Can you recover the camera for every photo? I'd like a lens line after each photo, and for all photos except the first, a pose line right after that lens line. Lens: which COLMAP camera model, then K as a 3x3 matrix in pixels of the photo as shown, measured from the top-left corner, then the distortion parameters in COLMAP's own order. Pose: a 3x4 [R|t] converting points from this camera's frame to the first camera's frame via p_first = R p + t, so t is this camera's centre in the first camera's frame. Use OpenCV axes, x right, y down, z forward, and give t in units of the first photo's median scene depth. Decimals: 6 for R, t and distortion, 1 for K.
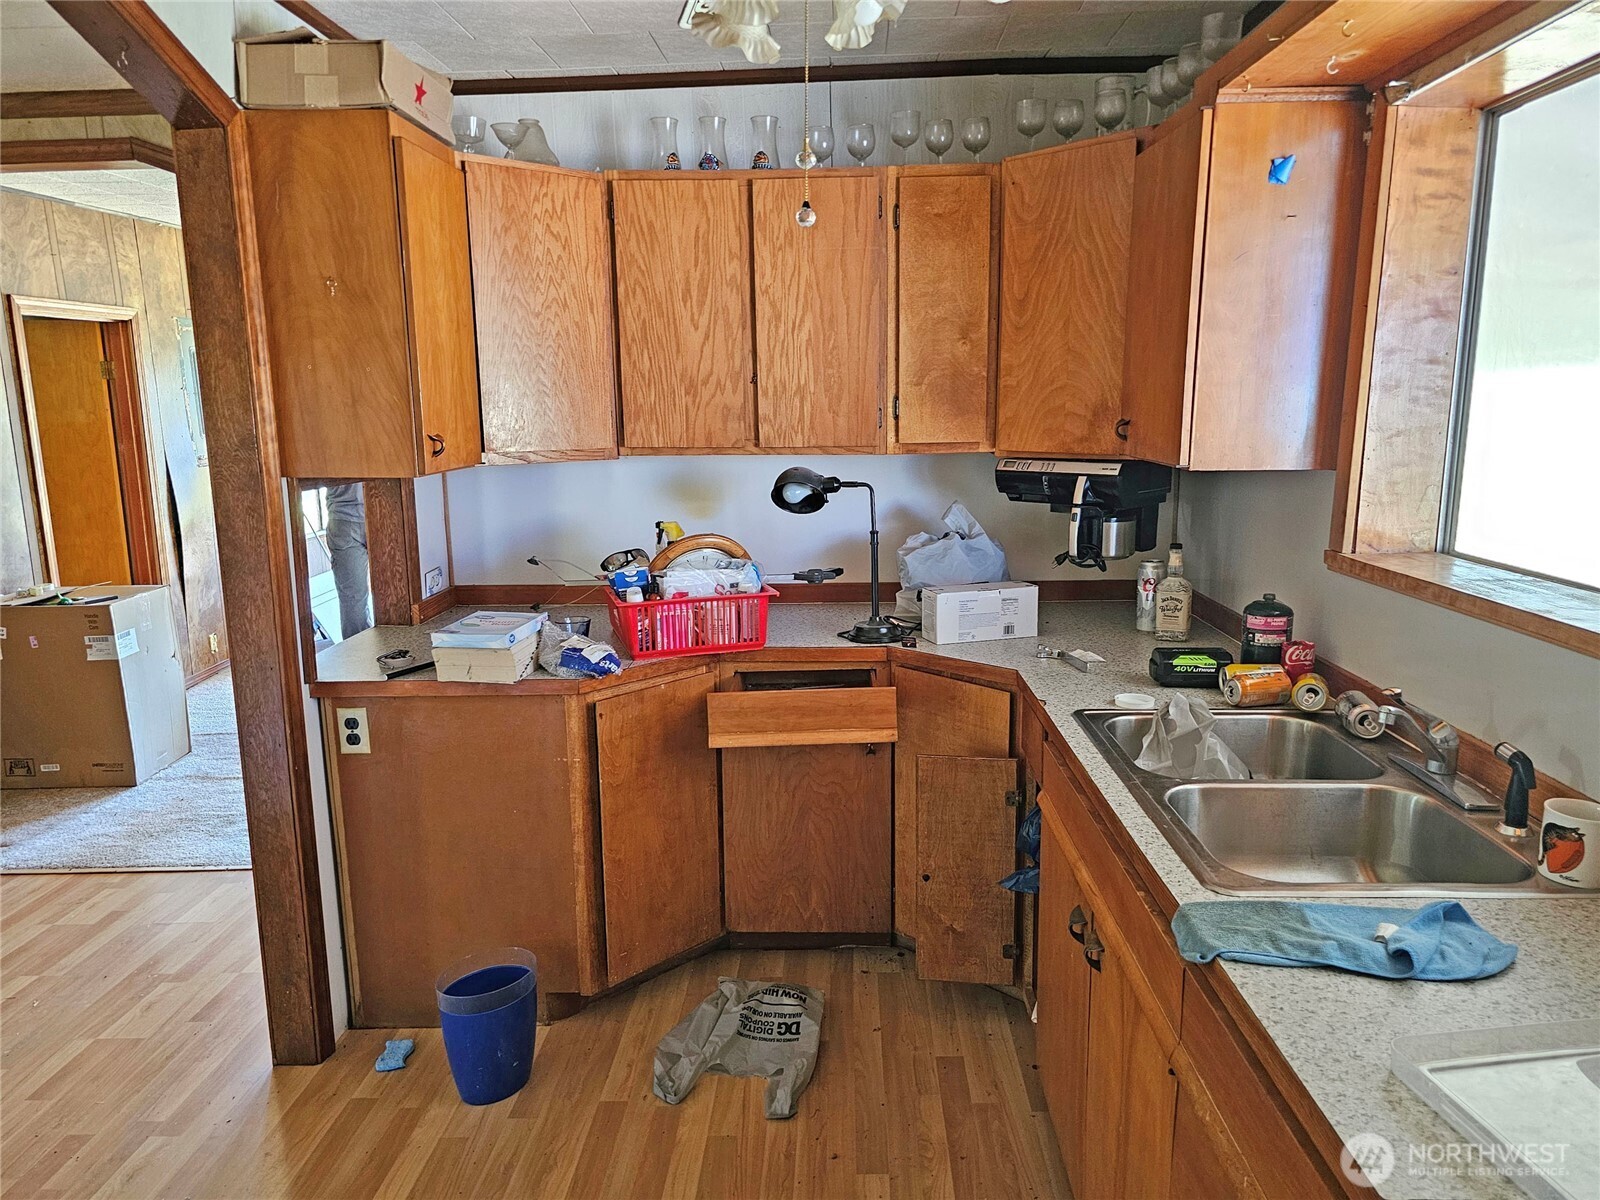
lens RADIAL K [[1087.7, 0, 802.3], [0, 1087.7, 593.2], [0, 0, 1]] dist [0.053114, -0.053171]
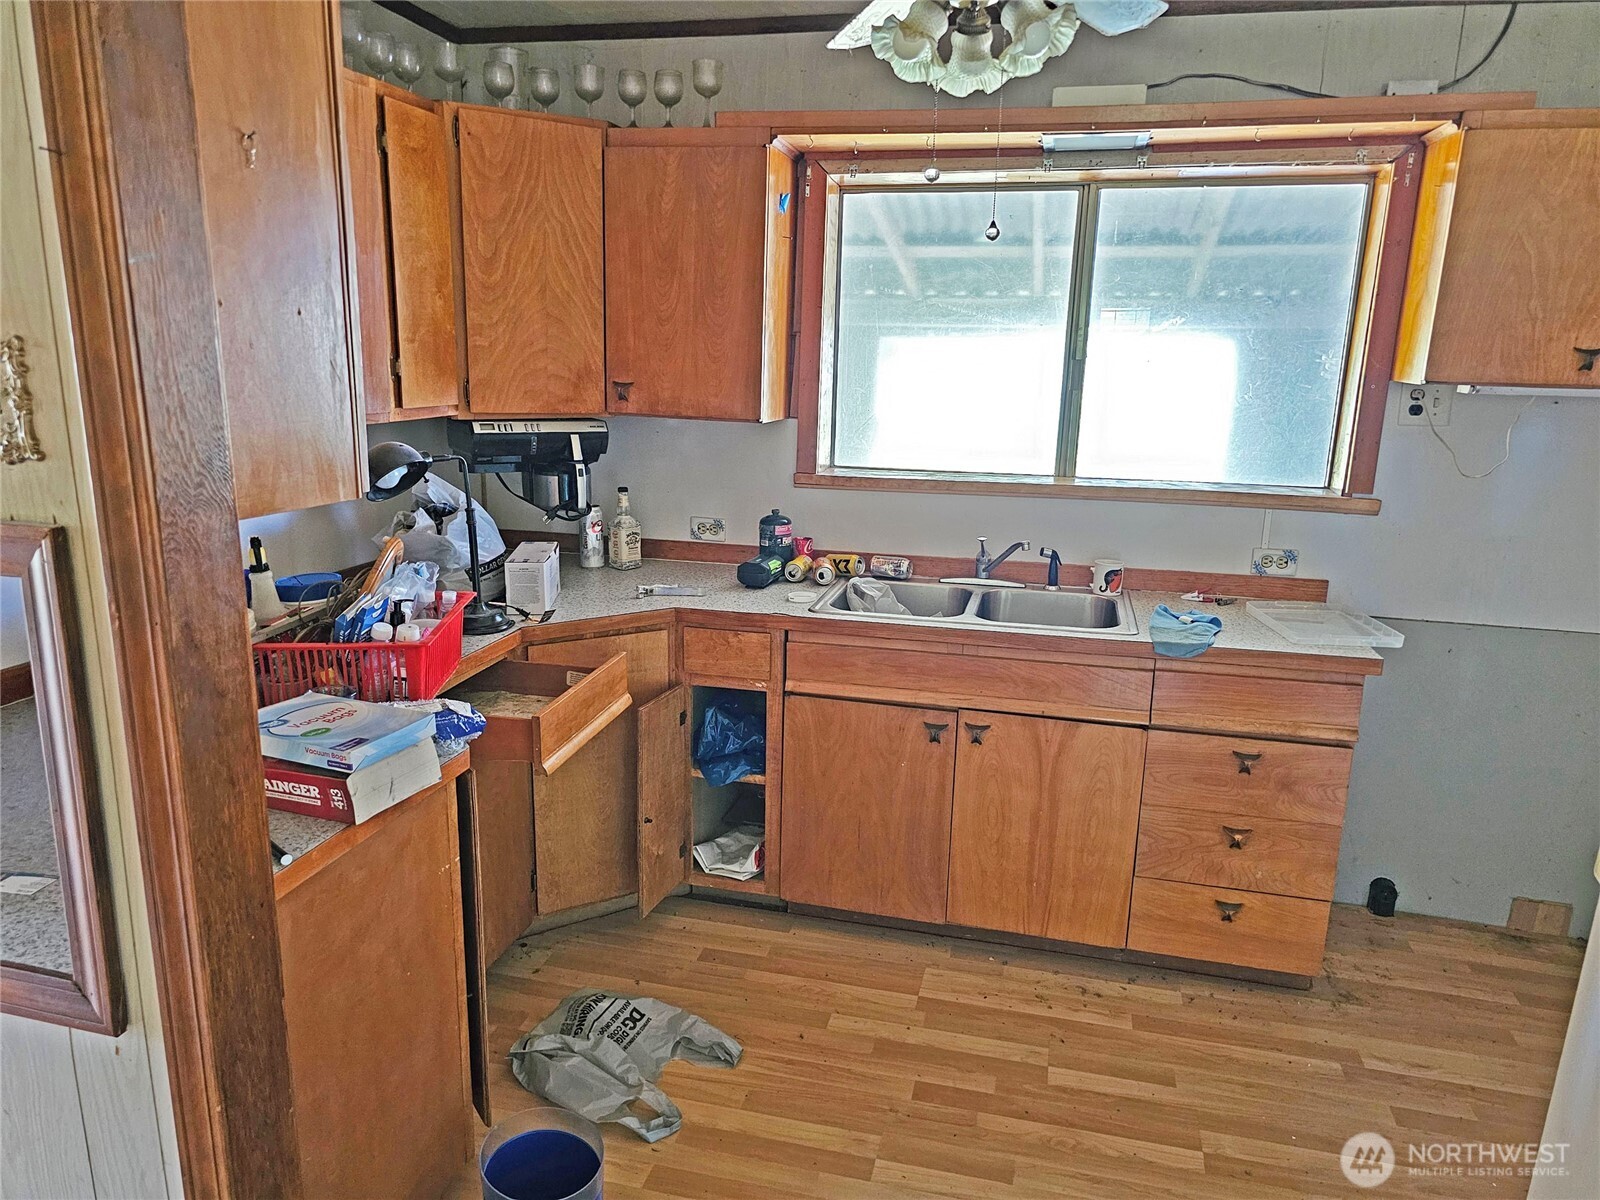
lens RADIAL K [[1087.7, 0, 801.6], [0, 1087.7, 610.6], [0, 0, 1]] dist [0.053114, -0.053171]
pose [[0.208831, -0.210831, 0.954955, -0.765740], [0.149413, 0.971900, 0.181897, -0.100214], [-0.966470, 0.104697, 0.234464, 0.543154]]
